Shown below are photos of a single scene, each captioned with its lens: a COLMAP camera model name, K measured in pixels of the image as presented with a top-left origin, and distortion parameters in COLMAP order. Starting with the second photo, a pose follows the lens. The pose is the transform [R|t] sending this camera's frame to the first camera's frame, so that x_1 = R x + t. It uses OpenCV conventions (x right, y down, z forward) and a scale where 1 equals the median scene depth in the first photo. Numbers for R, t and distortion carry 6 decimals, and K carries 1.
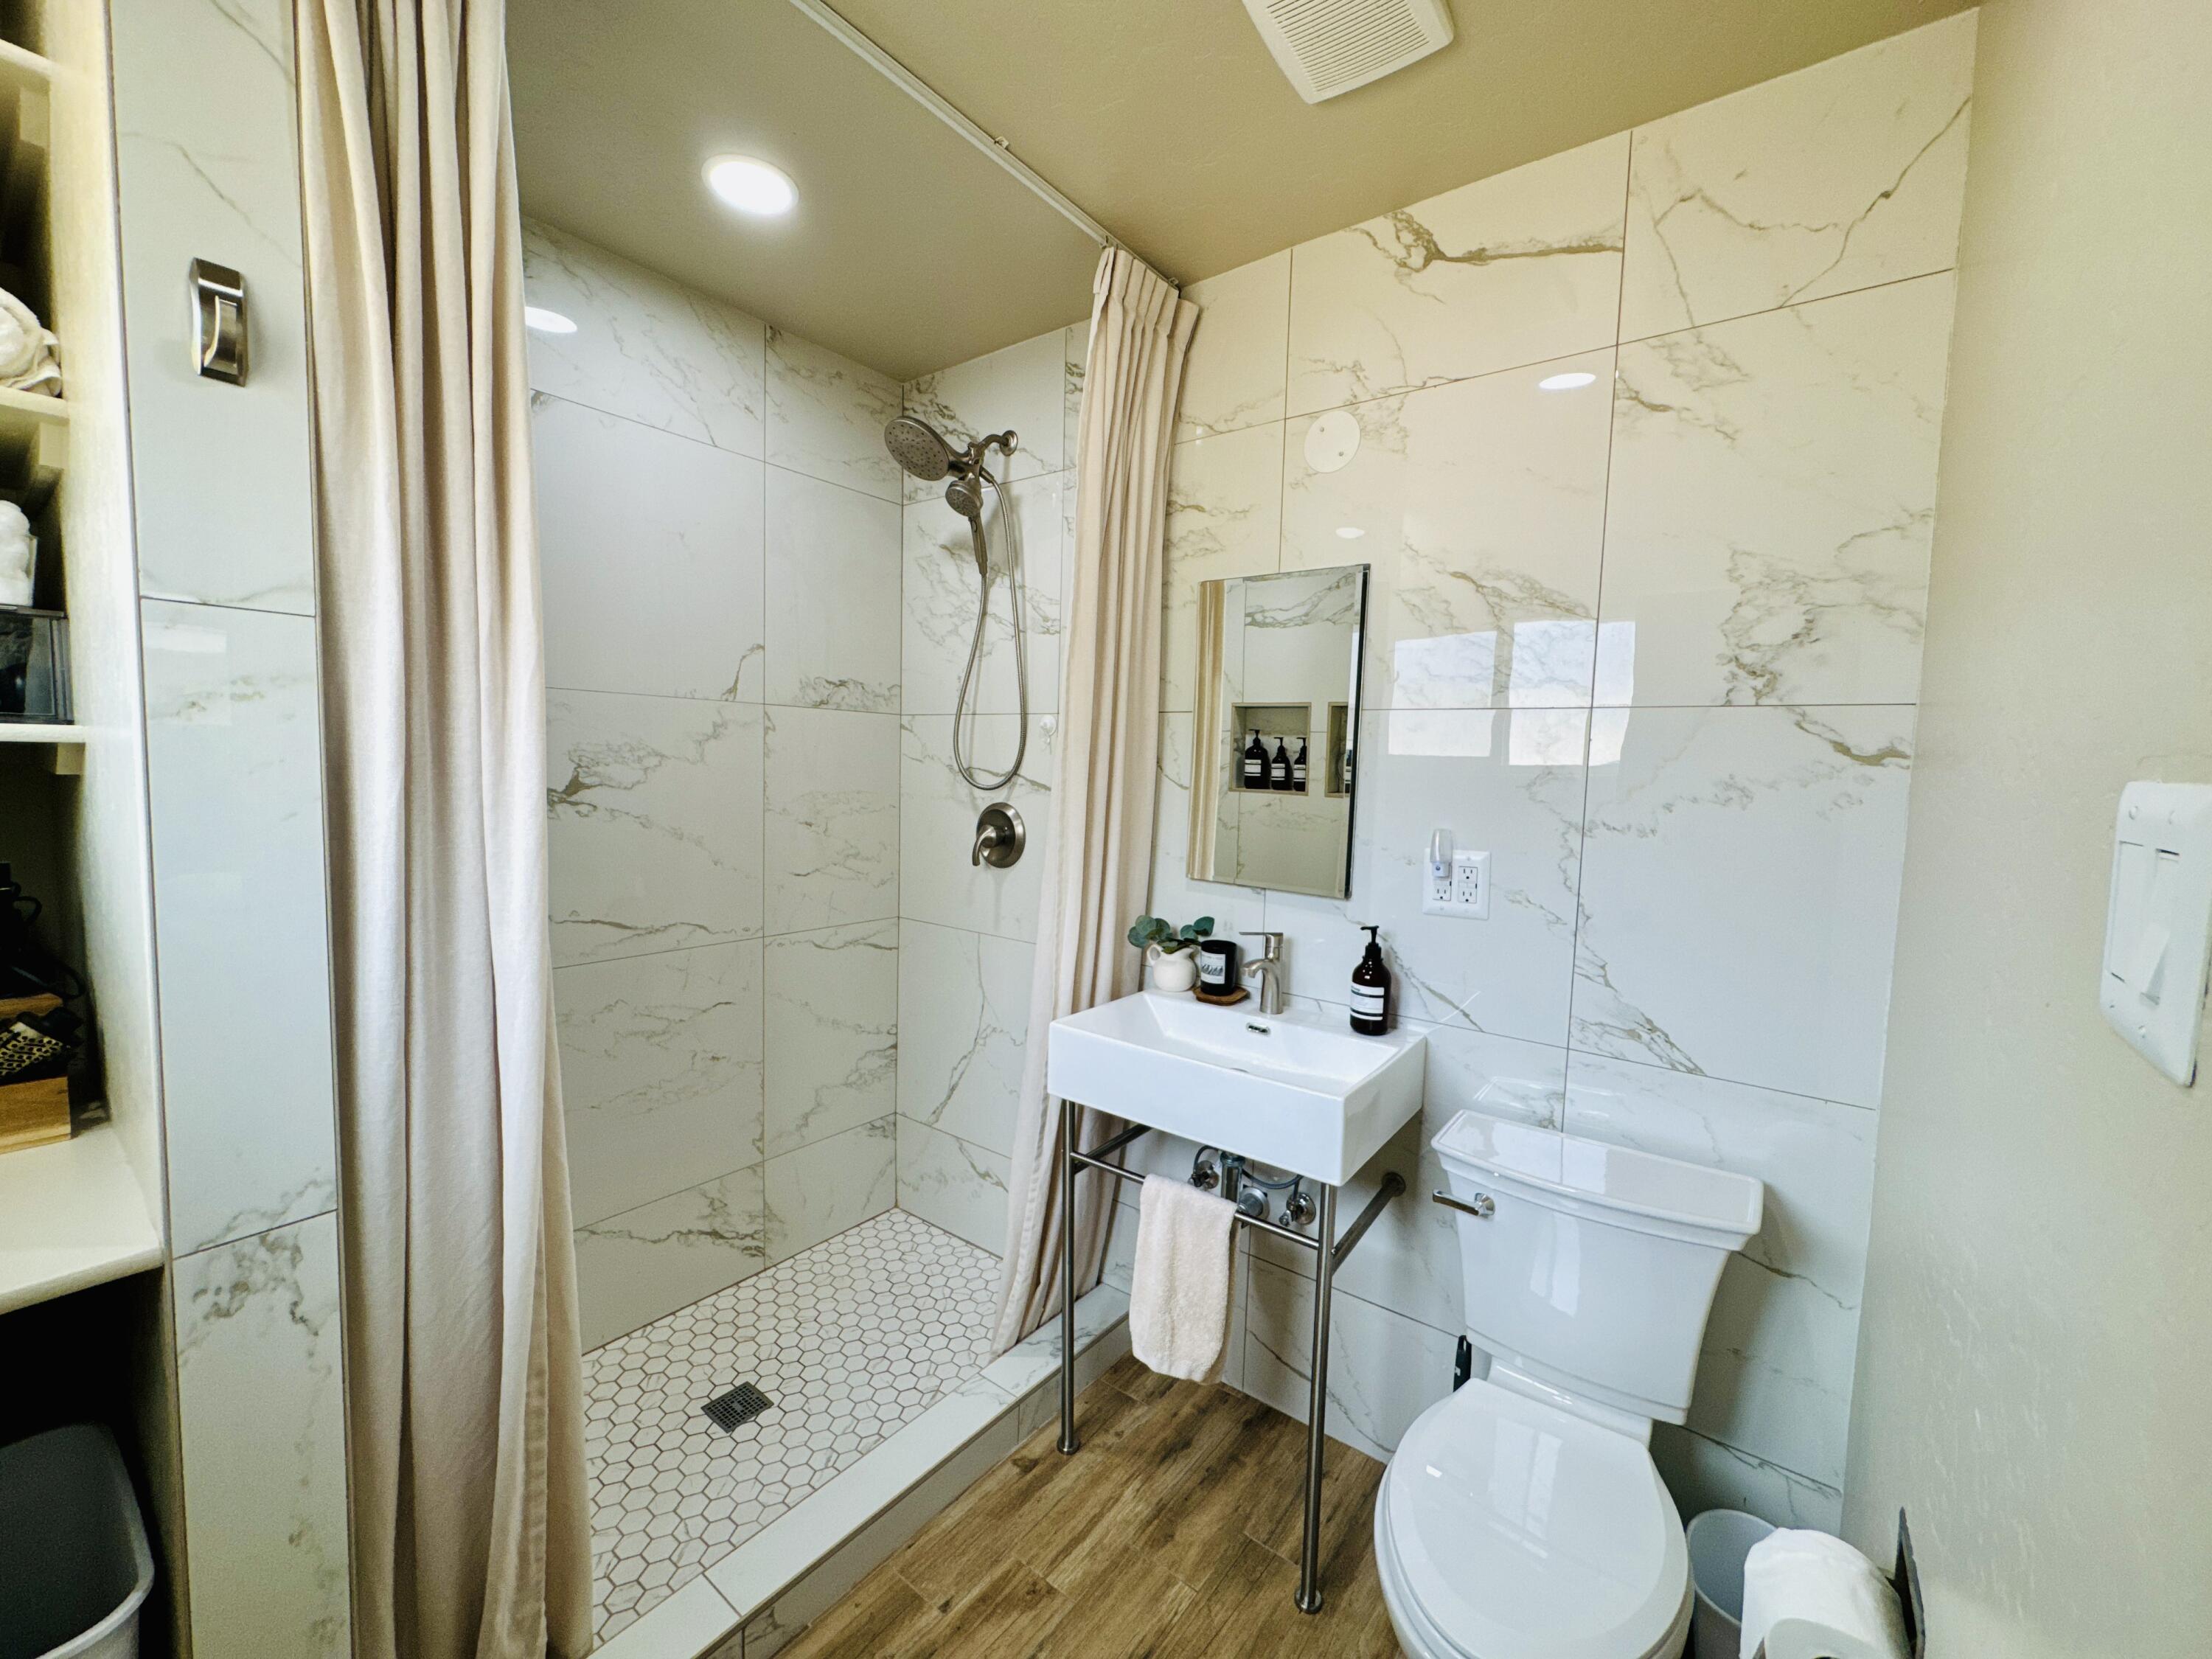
lens RADIAL K [[888.3, 0, 1106.7], [0, 888.3, 825.0], [0, 0, 1]] dist [0.000306, 0.000063]
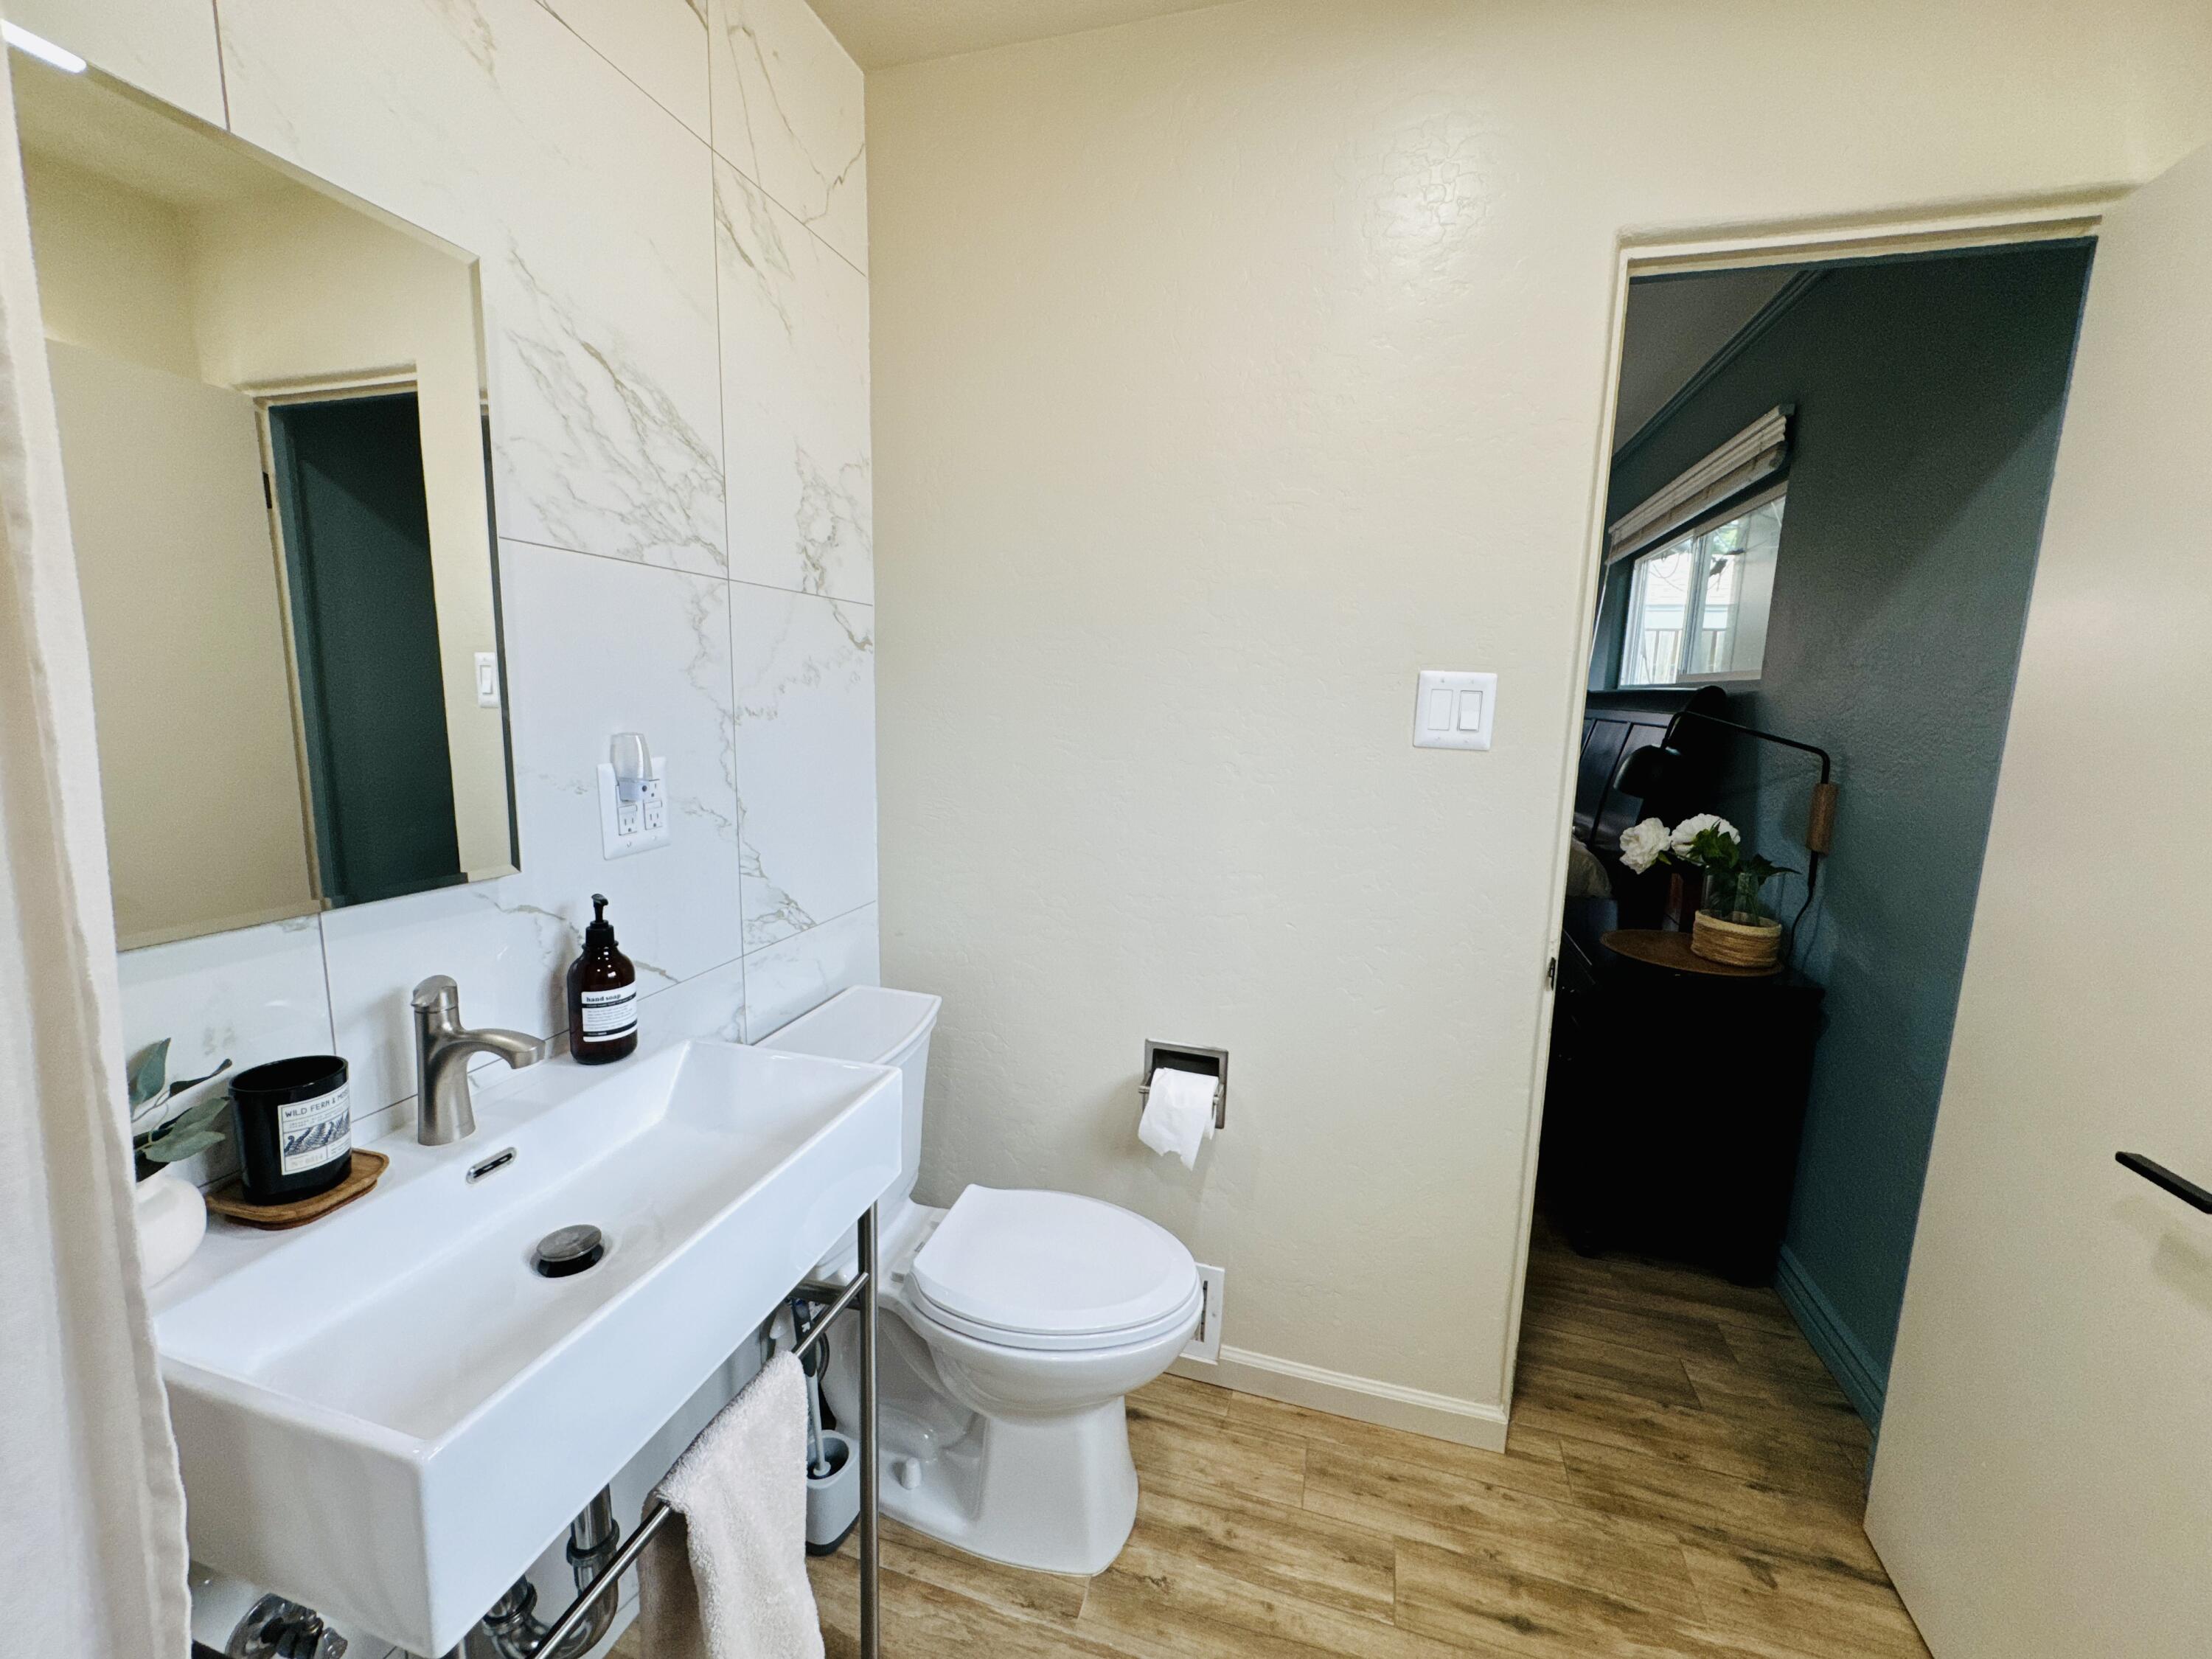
lens RADIAL K [[888.3, 0, 1106.7], [0, 888.3, 825.0], [0, 0, 1]] dist [0.000306, 0.000063]
pose [[-0.362288, -0.178469, 0.914820, -0.480641], [0.034230, 0.978287, 0.204407, -0.063514], [-0.931437, 0.105368, -0.348313, 1.038745]]
